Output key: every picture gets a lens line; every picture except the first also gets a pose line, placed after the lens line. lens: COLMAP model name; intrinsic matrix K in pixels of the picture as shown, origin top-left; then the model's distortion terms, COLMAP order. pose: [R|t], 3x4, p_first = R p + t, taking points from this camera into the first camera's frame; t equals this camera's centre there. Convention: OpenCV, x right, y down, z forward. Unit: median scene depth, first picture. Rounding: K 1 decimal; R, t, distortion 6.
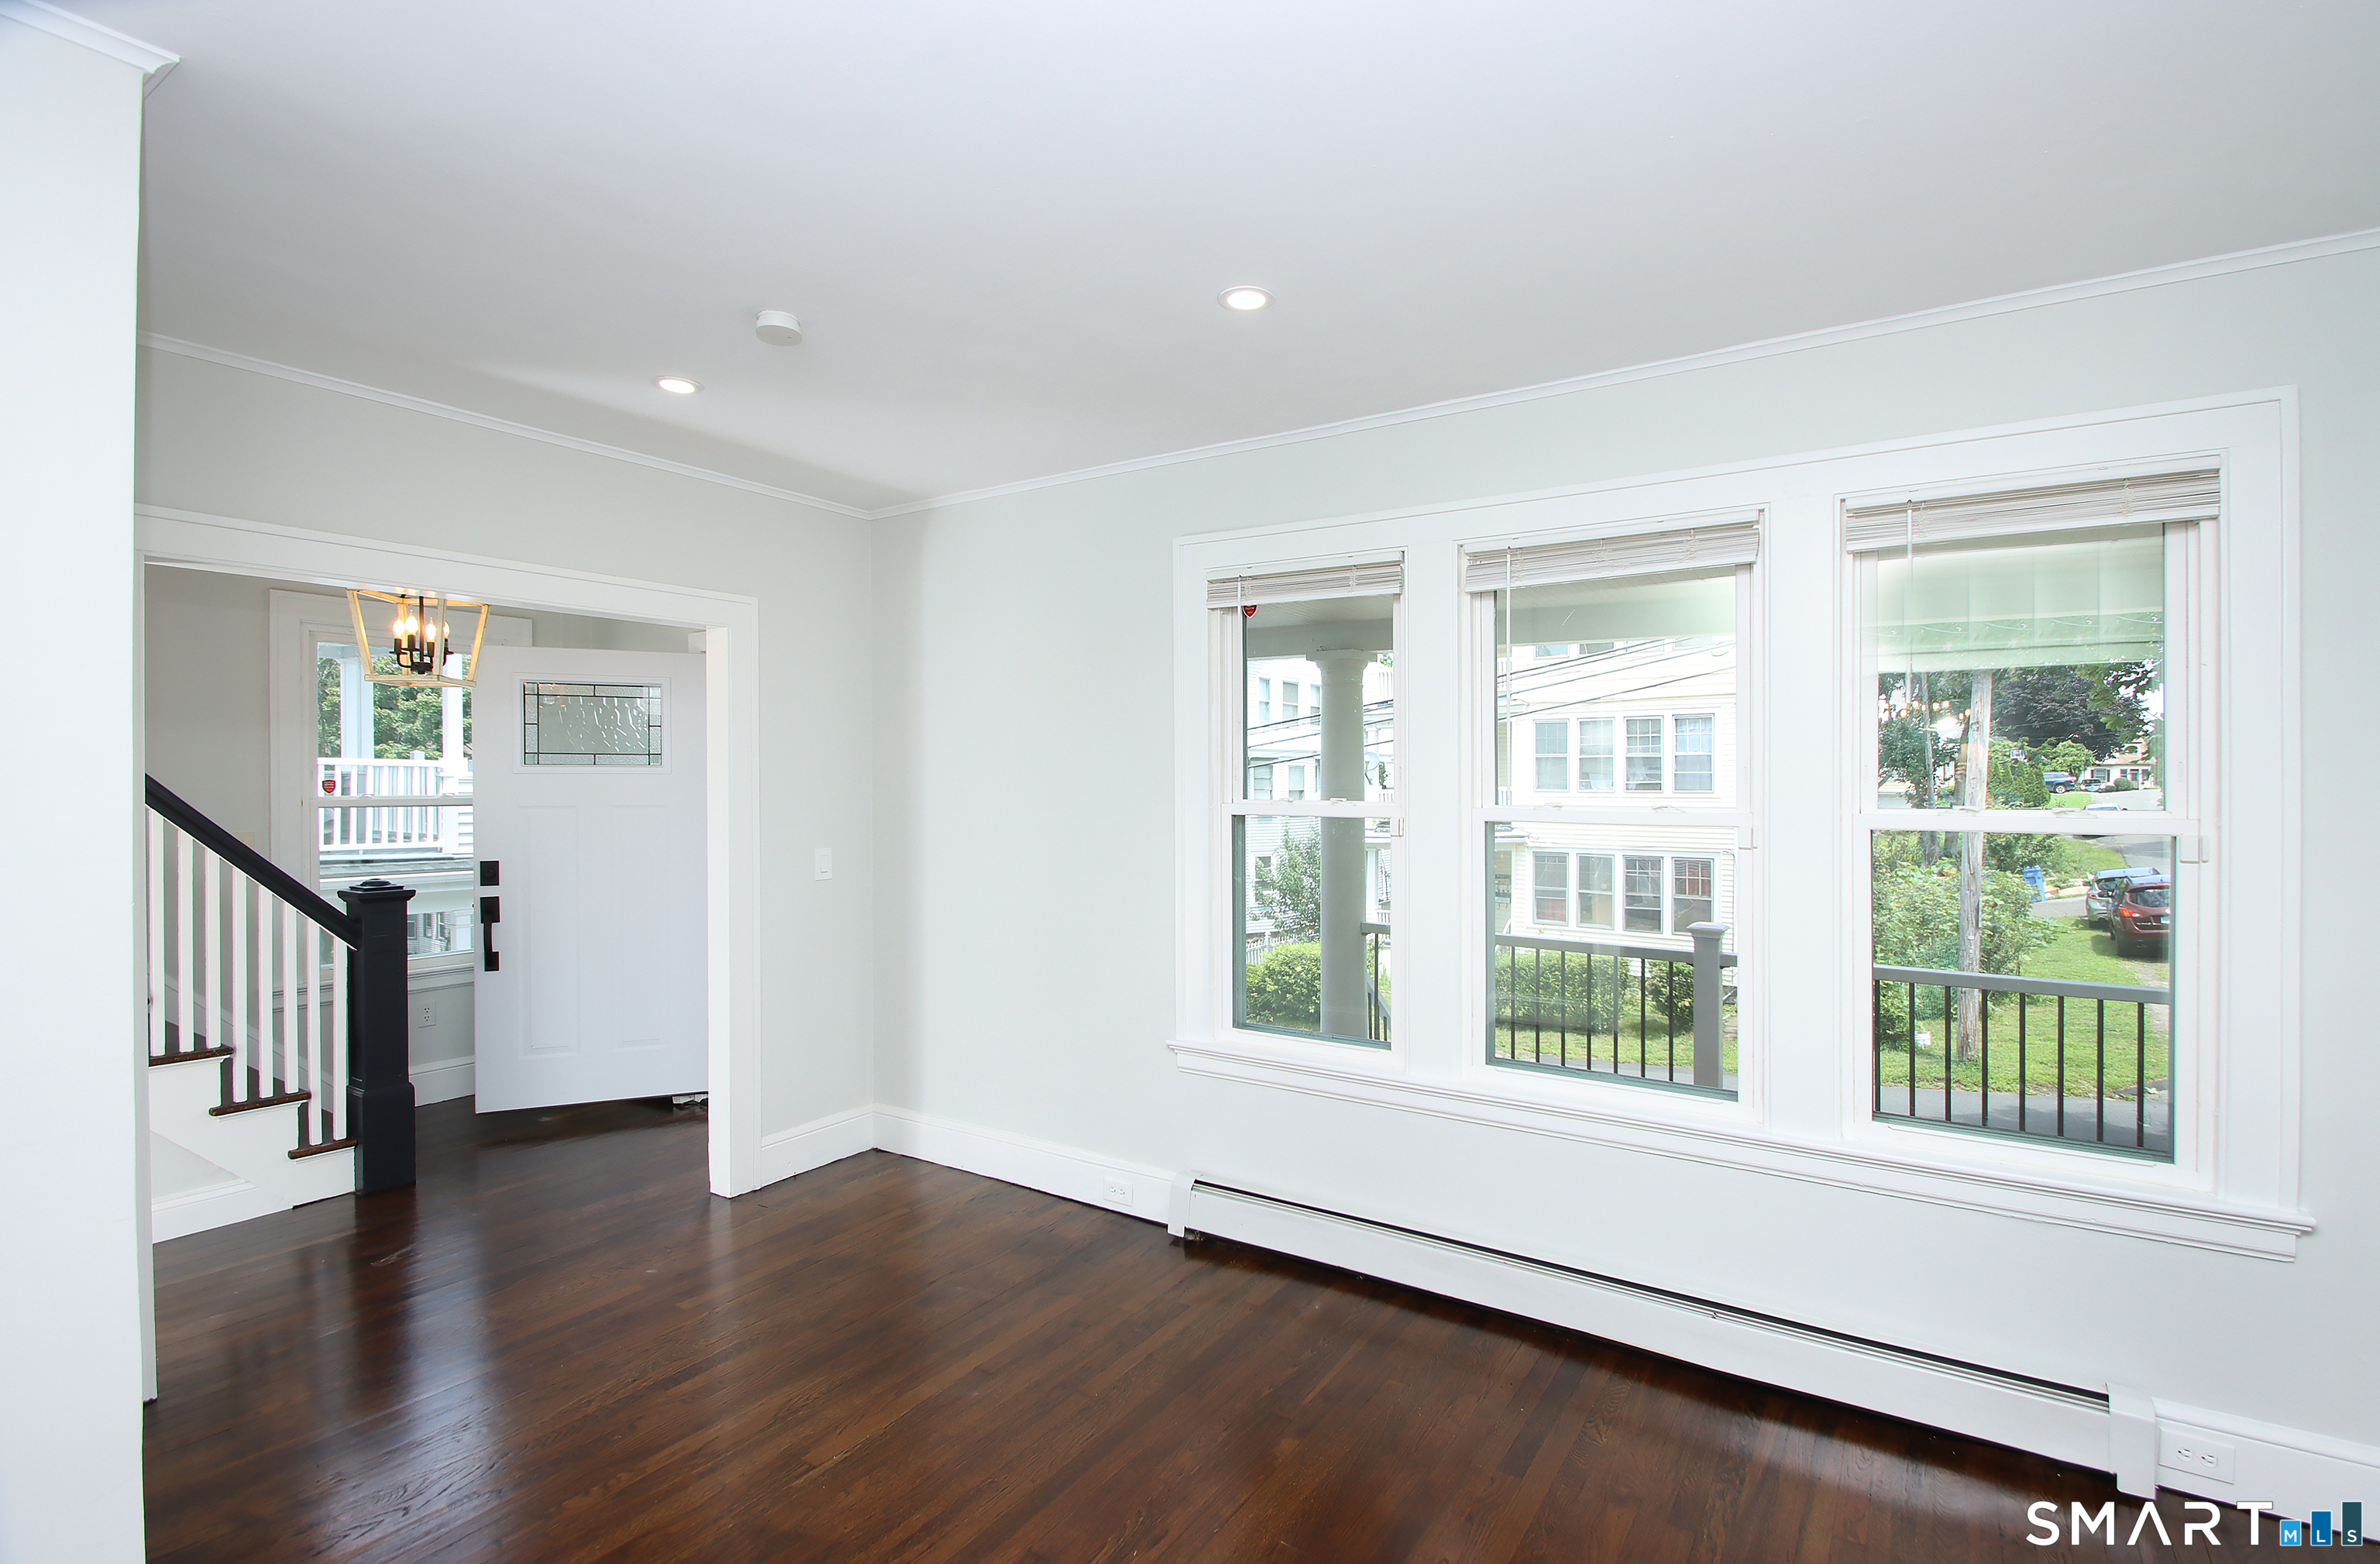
lens RADIAL K [[1136.9, 0, 1198.8], [0, 1136.9, 776.1], [0, 0, 1]] dist [0.009131, -0.008778]
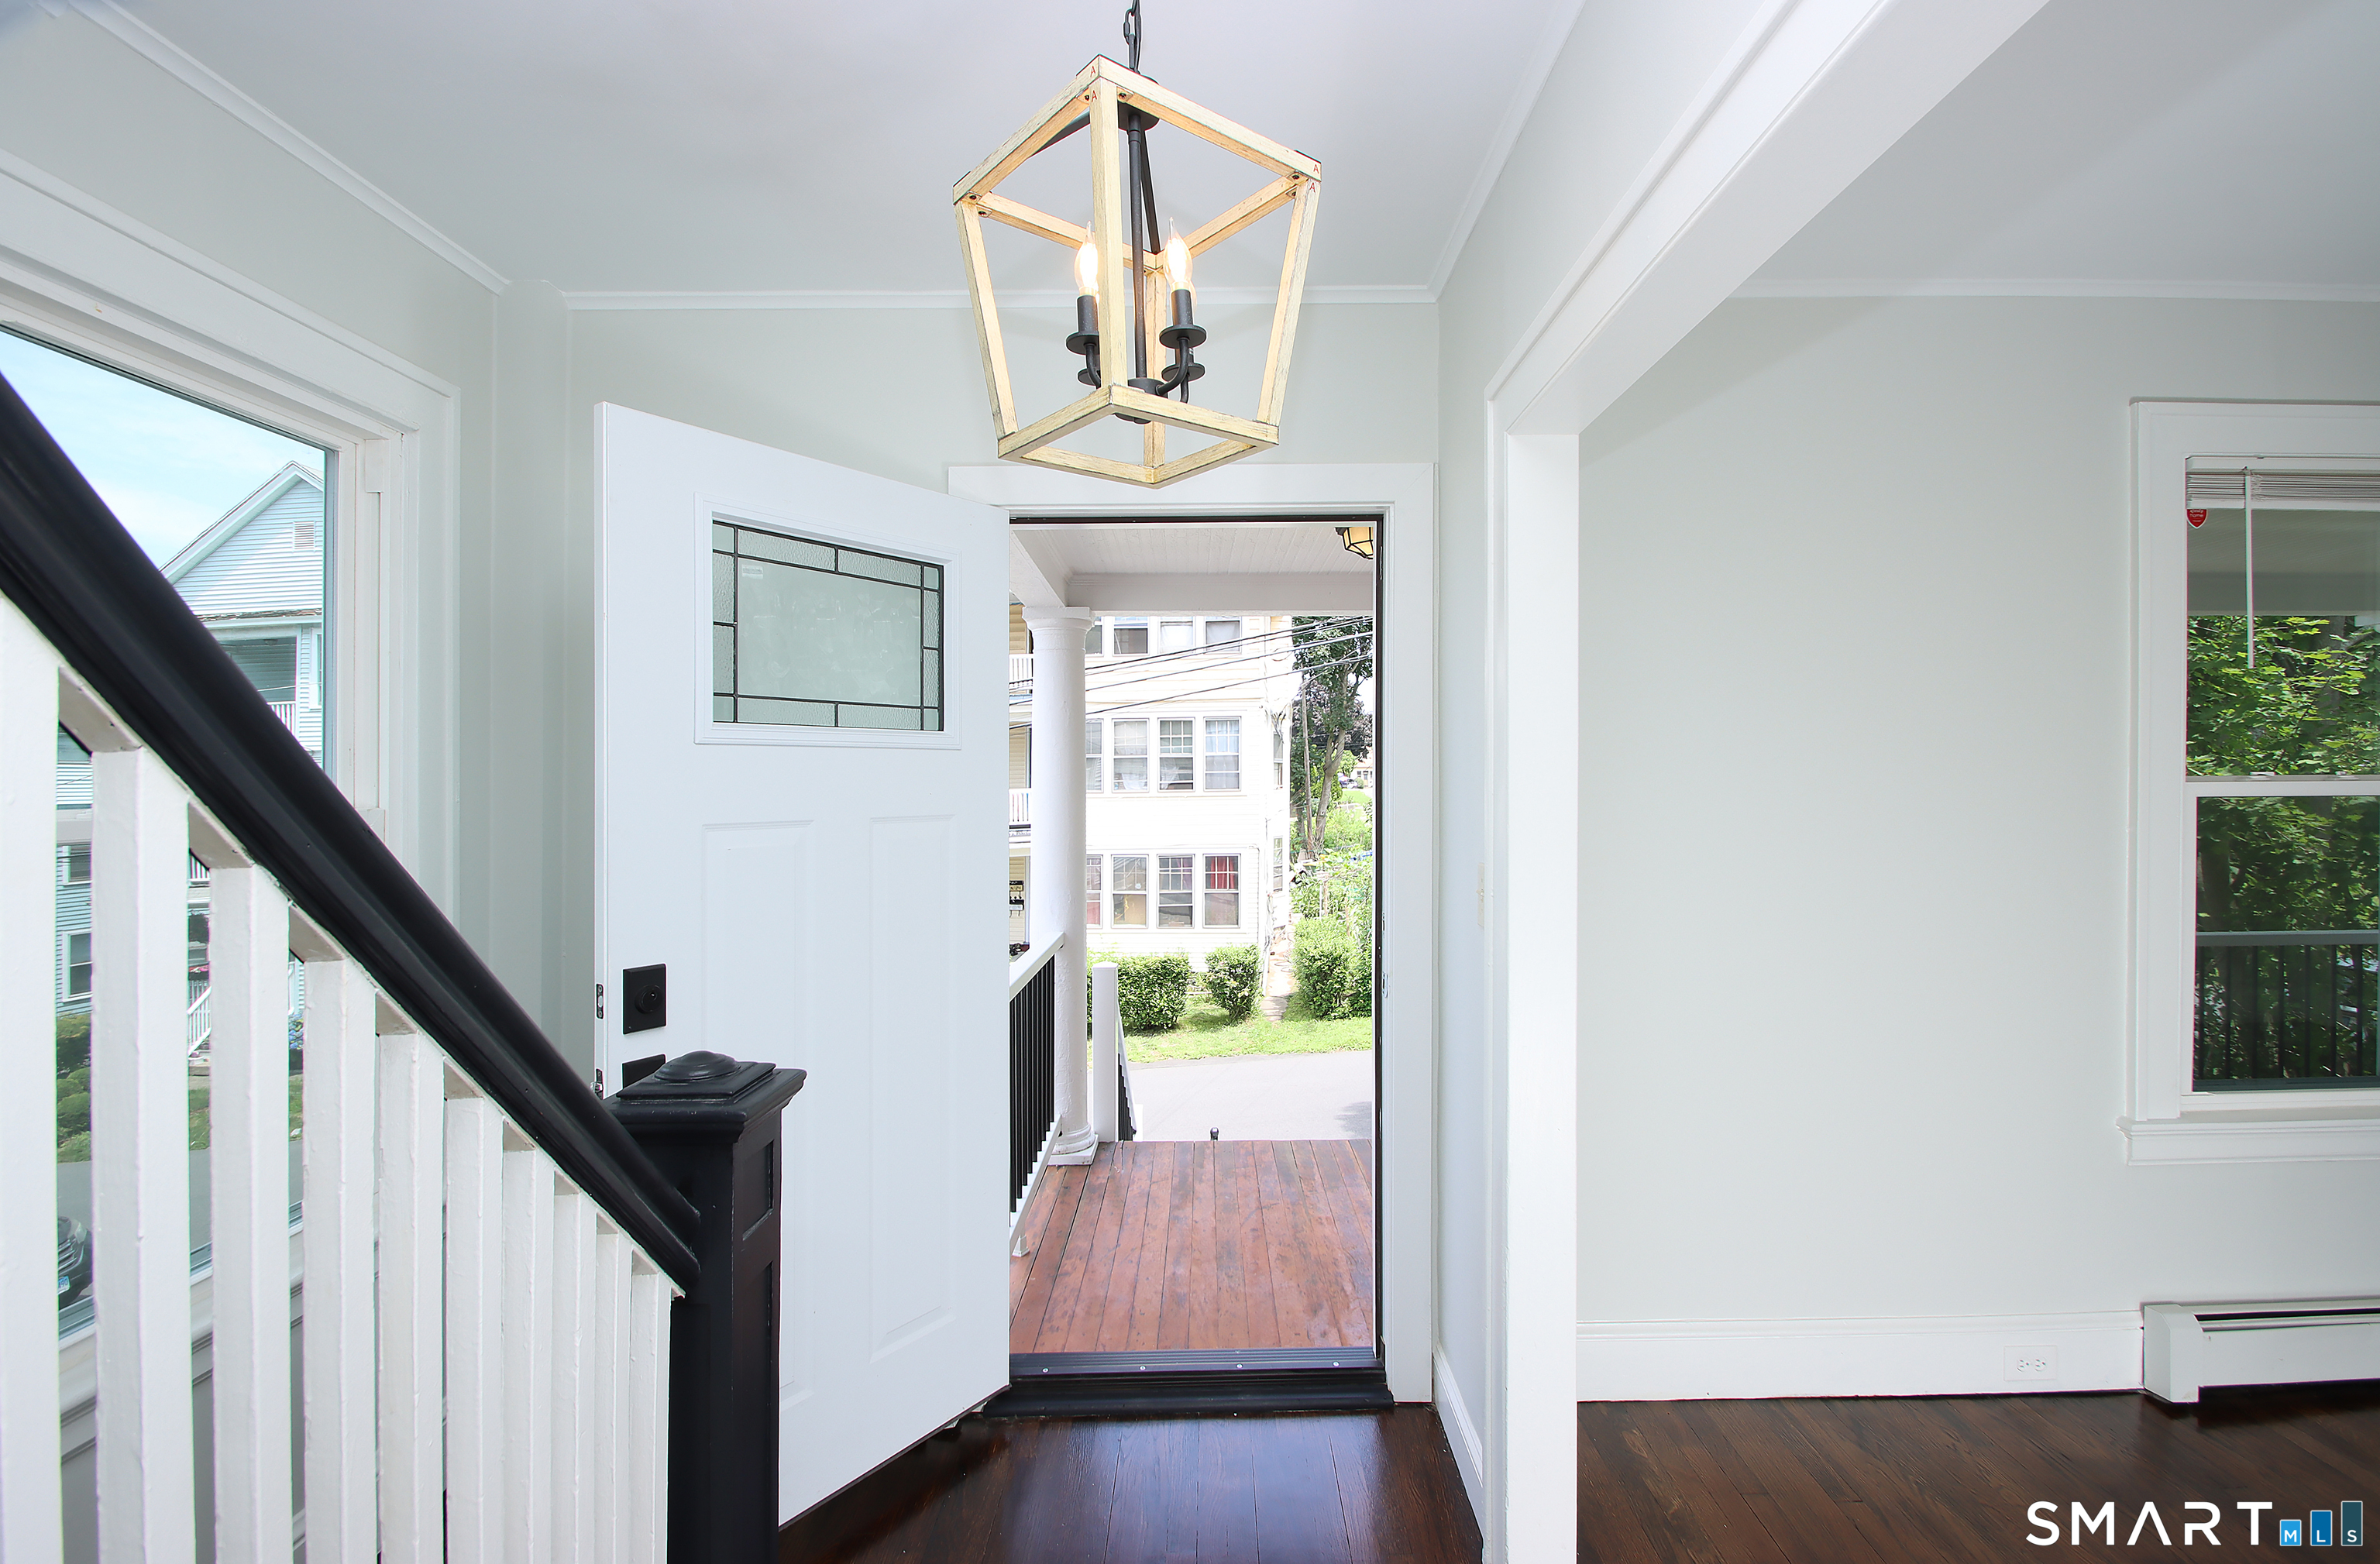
lens RADIAL K [[1136.9, 0, 1188.8], [0, 1136.9, 773.9], [0, 0, 1]] dist [0.009131, -0.008778]
pose [[0.826592, -0.002538, 0.562796, -0.178384], [0.006352, 0.999968, -0.004821, 0.003184], [-0.562765, 0.007560, 0.826582, 0.148924]]
